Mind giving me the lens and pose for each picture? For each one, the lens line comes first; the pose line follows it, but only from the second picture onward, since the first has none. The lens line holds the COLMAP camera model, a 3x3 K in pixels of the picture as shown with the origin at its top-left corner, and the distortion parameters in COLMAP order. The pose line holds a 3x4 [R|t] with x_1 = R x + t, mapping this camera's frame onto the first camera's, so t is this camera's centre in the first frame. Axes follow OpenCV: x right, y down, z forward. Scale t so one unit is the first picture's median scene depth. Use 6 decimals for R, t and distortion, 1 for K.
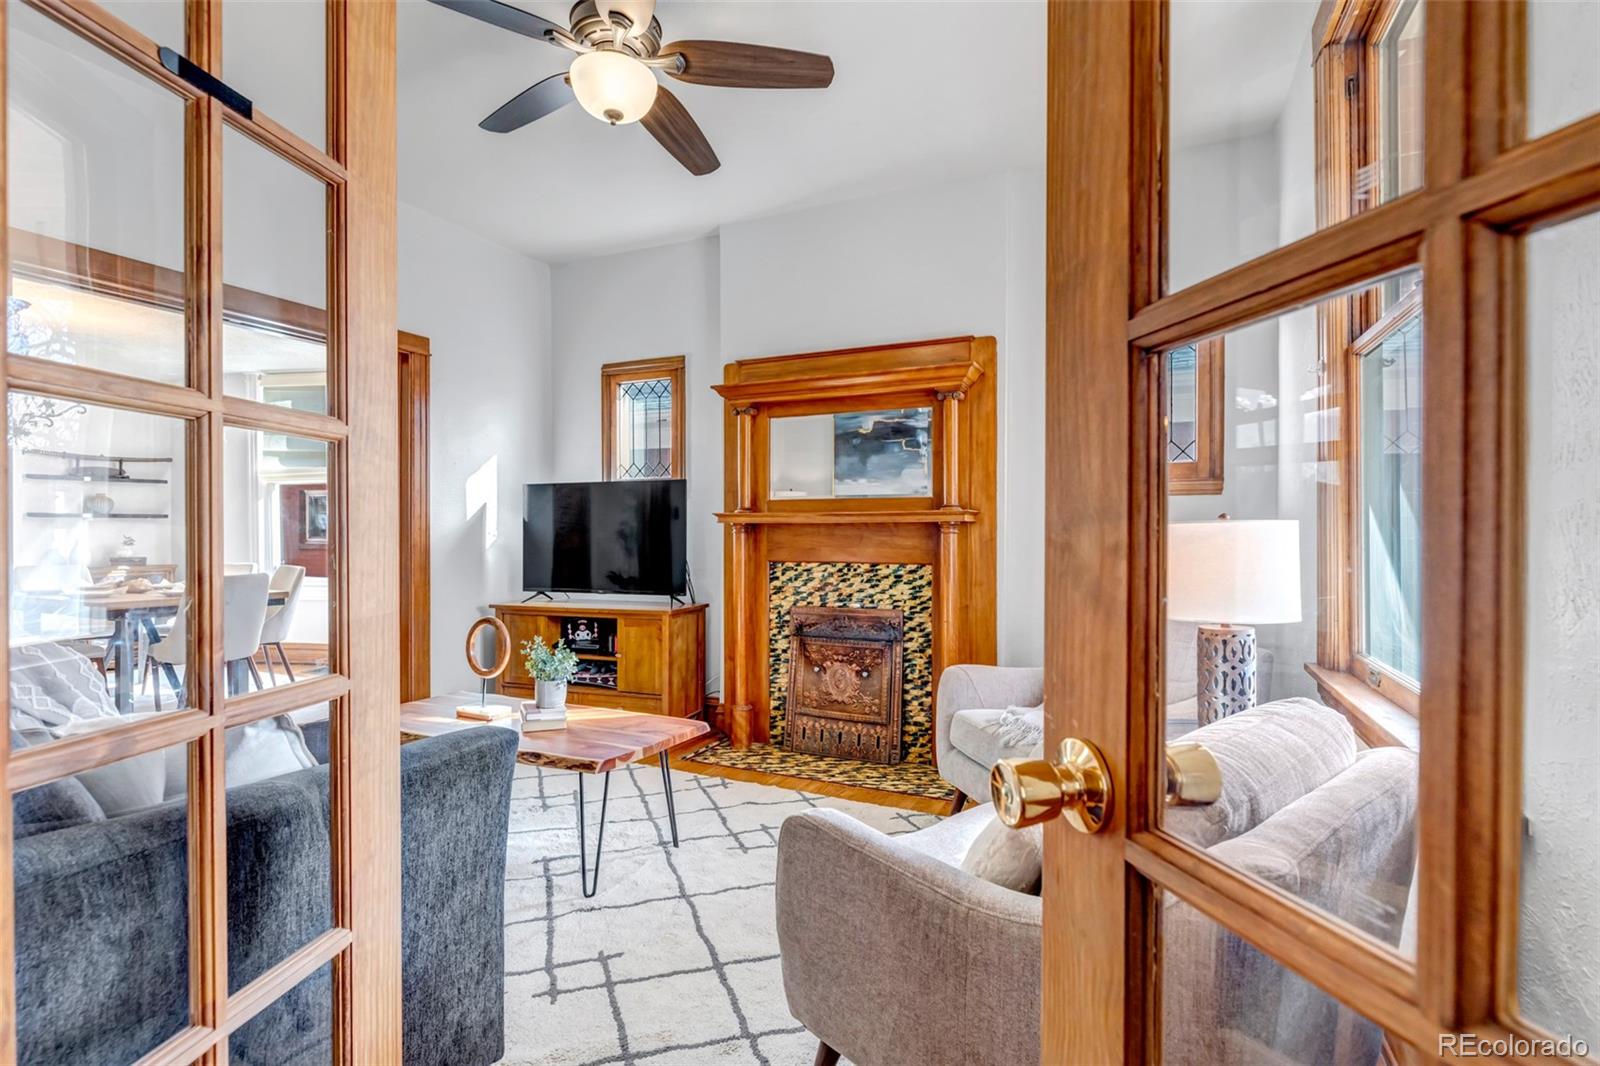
lens RADIAL K [[779.7, 0, 803.8], [0, 779.7, 531.8], [0, 0, 1]] dist [-0.007562, 0.002509]
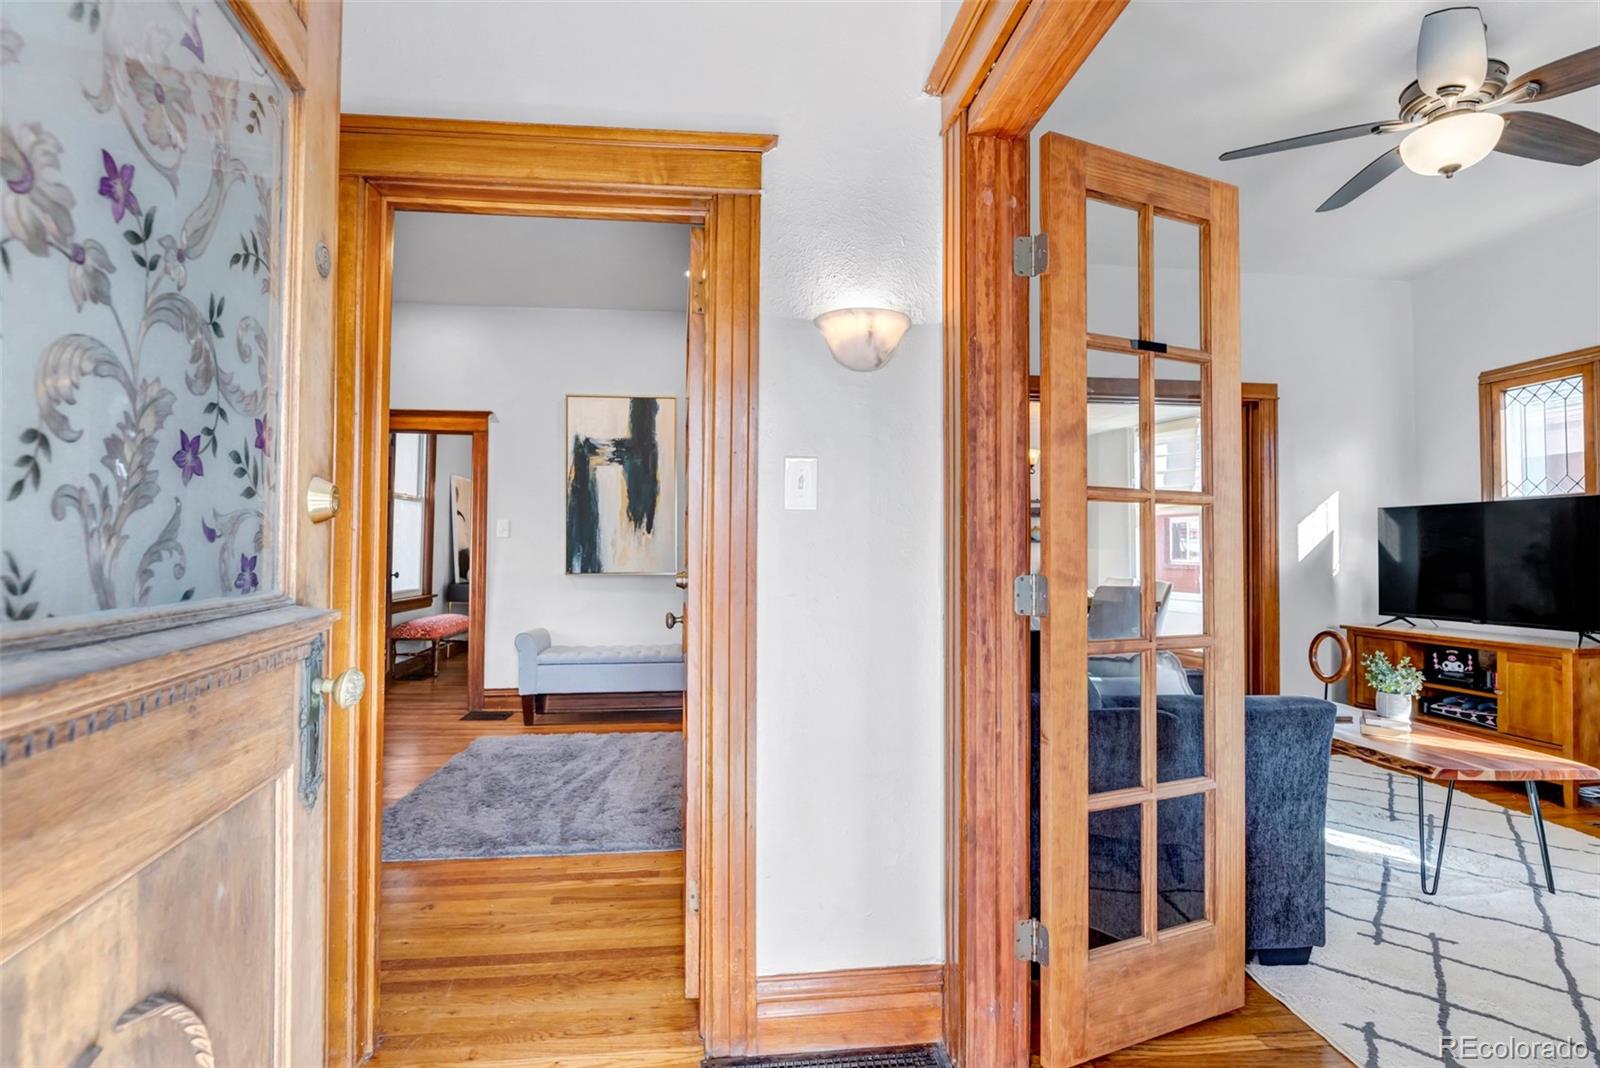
lens RADIAL K [[779.7, 0, 791.9], [0, 779.7, 534.7], [0, 0, 1]] dist [-0.007562, 0.002509]
pose [[0.525809, -0.012815, -0.850506, 0.114546], [-0.007794, 0.999772, -0.019883, -0.001241], [0.850567, 0.017083, 0.525589, -0.205495]]
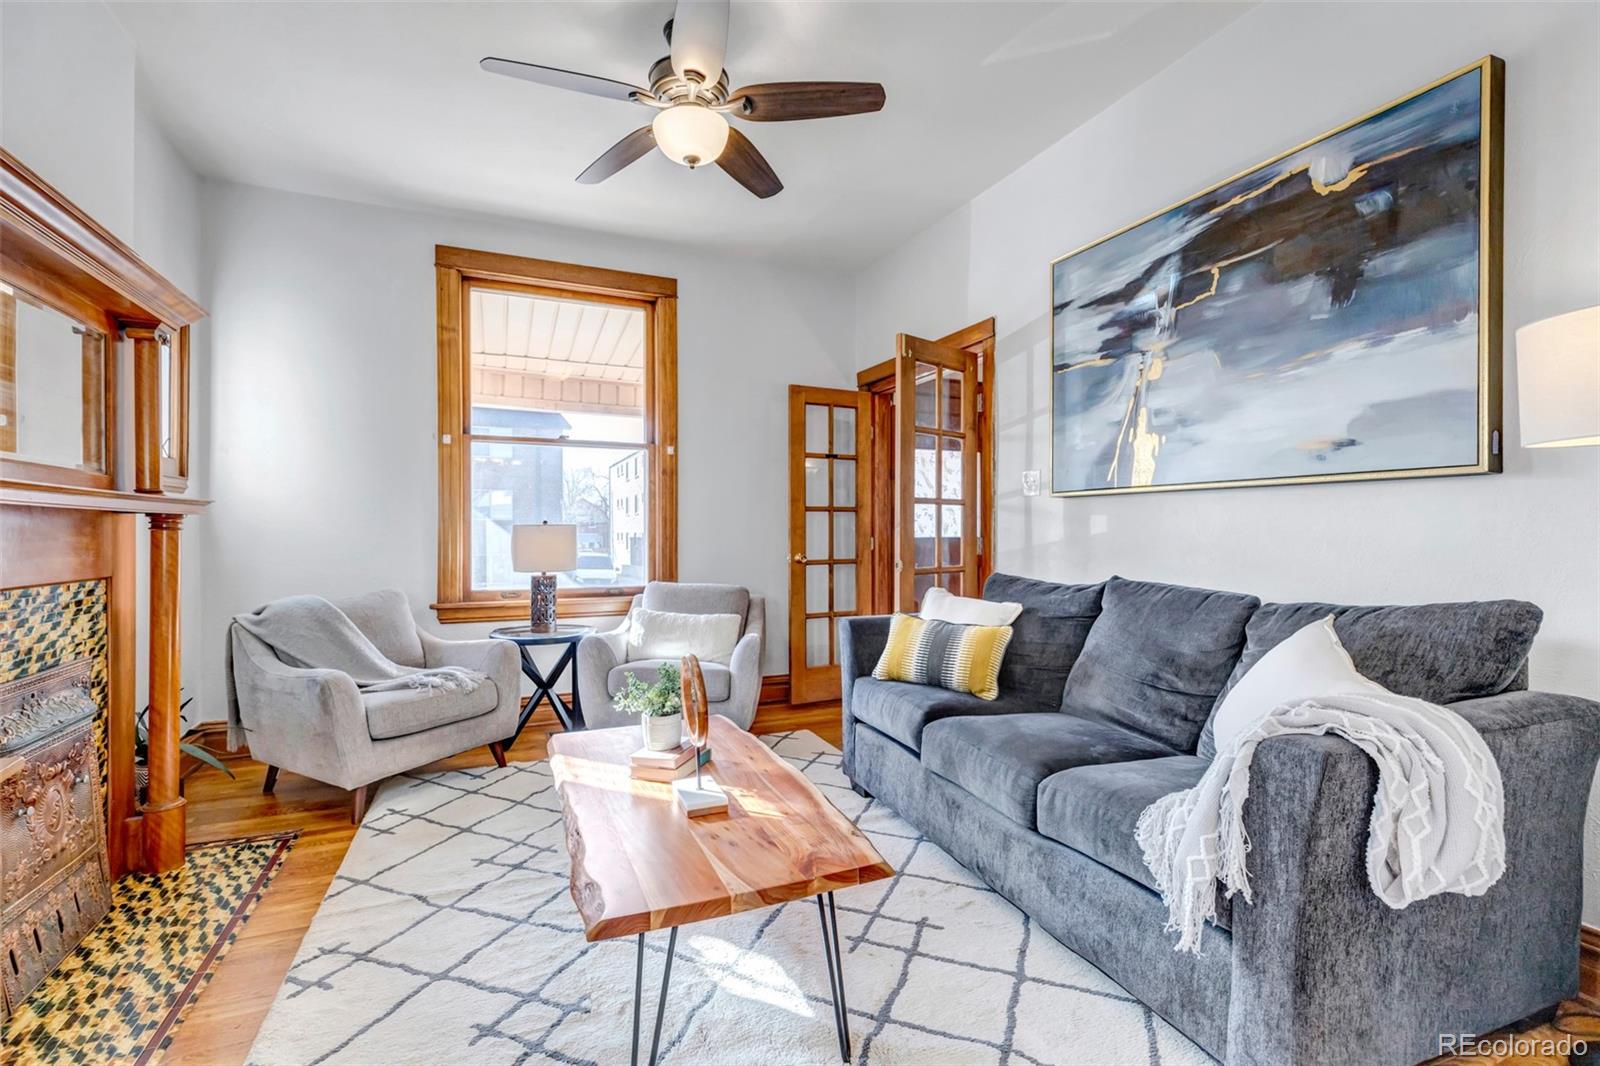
lens RADIAL K [[728.6, 0, 810.3], [0, 728.6, 529.2], [0, 0, 1]] dist [0.005261, -0.000659]
pose [[-0.756348, 0.001940, 0.654167, -0.675264], [0.000570, 0.999997, -0.002306, 0.002800], [-0.654170, -0.001371, -0.756347, 1.070154]]
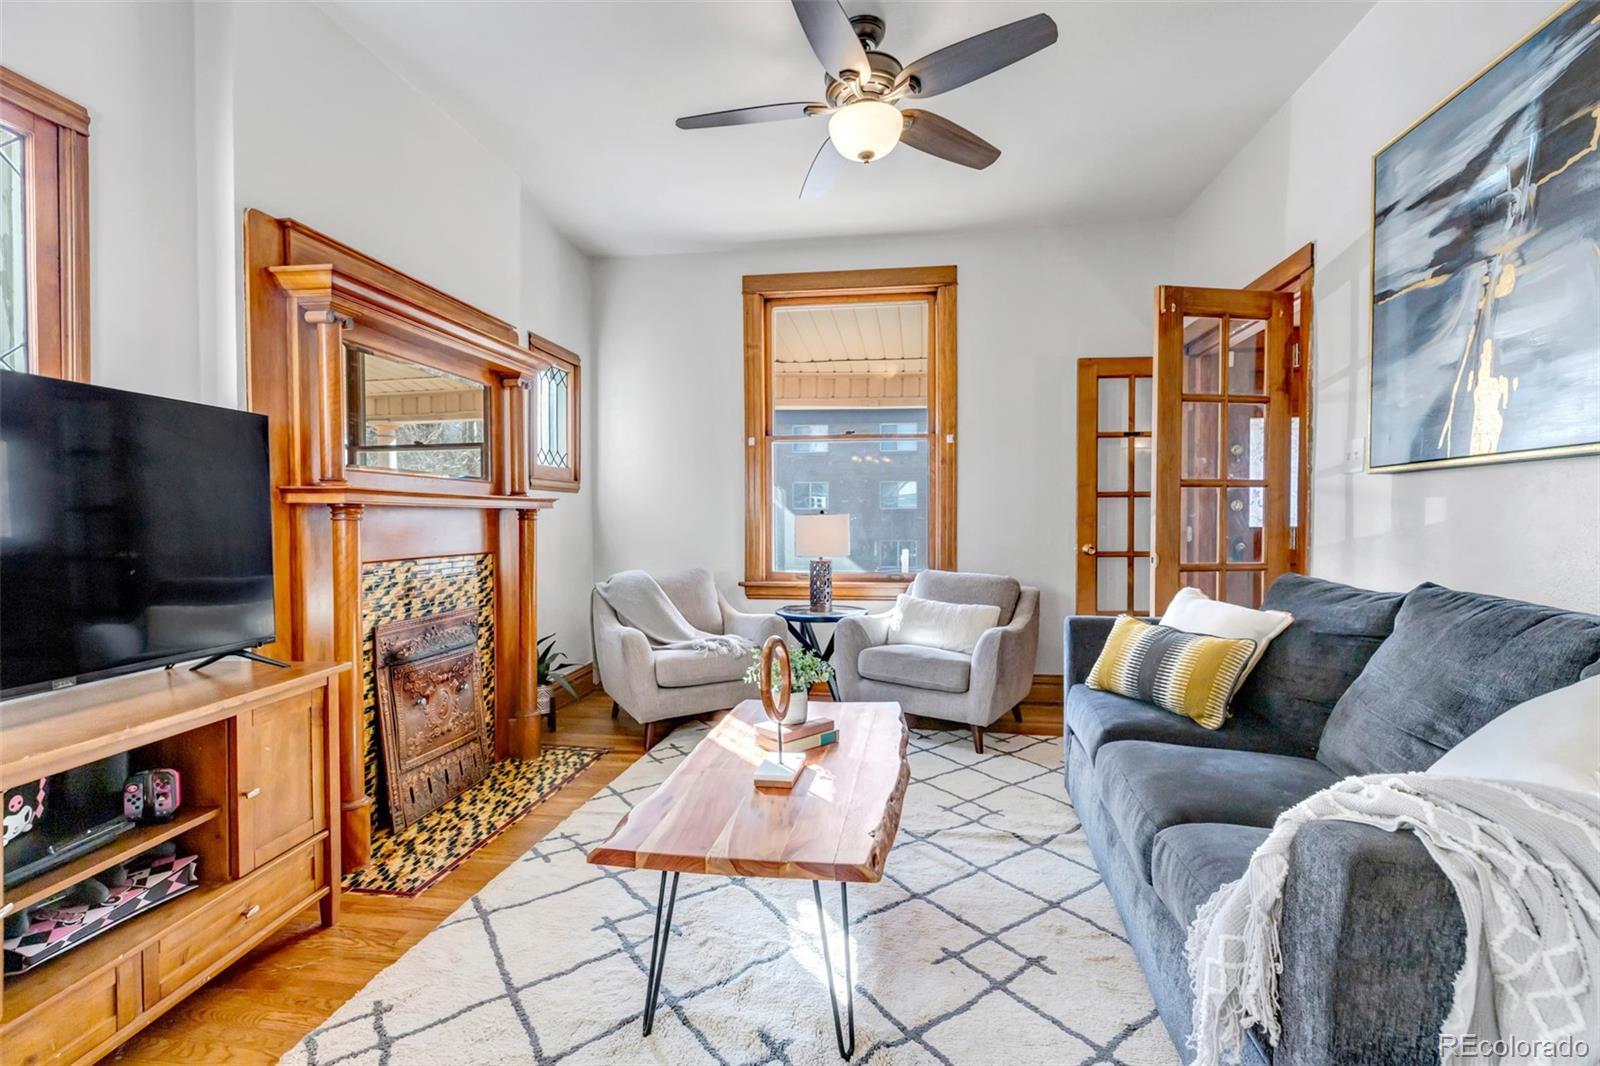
lens RADIAL K [[728.6, 0, 812.9], [0, 728.6, 530.6], [0, 0, 1]] dist [0.005261, -0.000659]
pose [[-0.298624, -0.014024, 0.954268, -0.797557], [0.002666, 0.999876, 0.015528, 0.001583], [-0.954367, 0.007181, -0.298549, 0.885775]]
